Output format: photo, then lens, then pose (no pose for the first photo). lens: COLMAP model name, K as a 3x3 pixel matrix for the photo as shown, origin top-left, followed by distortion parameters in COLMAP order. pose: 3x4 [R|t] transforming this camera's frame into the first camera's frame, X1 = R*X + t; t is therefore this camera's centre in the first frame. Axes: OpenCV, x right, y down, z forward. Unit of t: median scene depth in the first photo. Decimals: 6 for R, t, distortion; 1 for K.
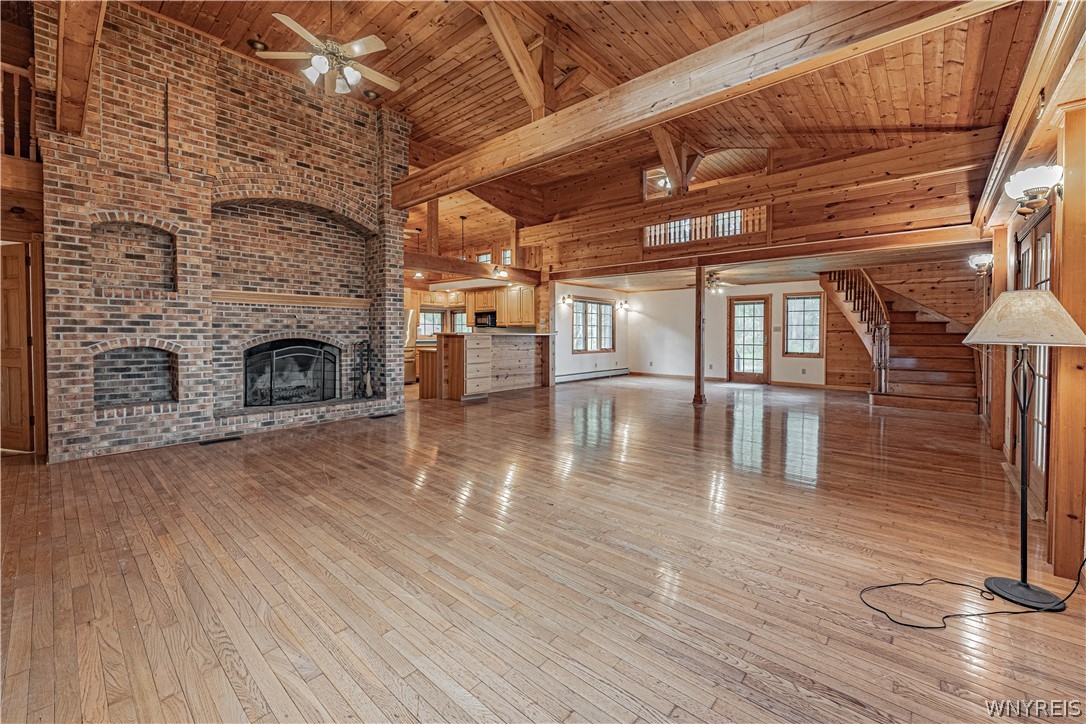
lens RADIAL K [[439.8, 0, 542.8], [0, 439.8, 332.4], [0, 0, 1]] dist [0.000556, 0.000031]
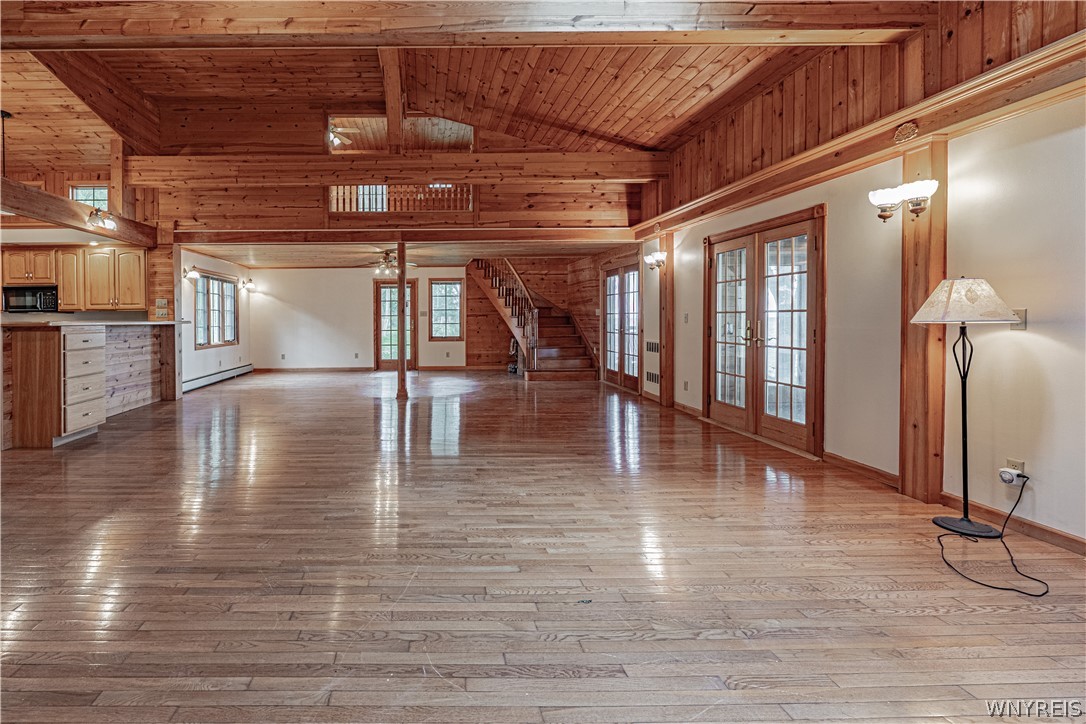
lens RADIAL K [[471.3, 0, 423.4], [0, 471.3, 318.0], [0, 0, 1]] dist [-0.002813, -0.000140]
pose [[0.747557, -0.009370, 0.664131, -0.307161], [0.010345, 0.999943, 0.002463, -0.000979], [-0.664117, 0.005029, 0.747612, 0.355673]]
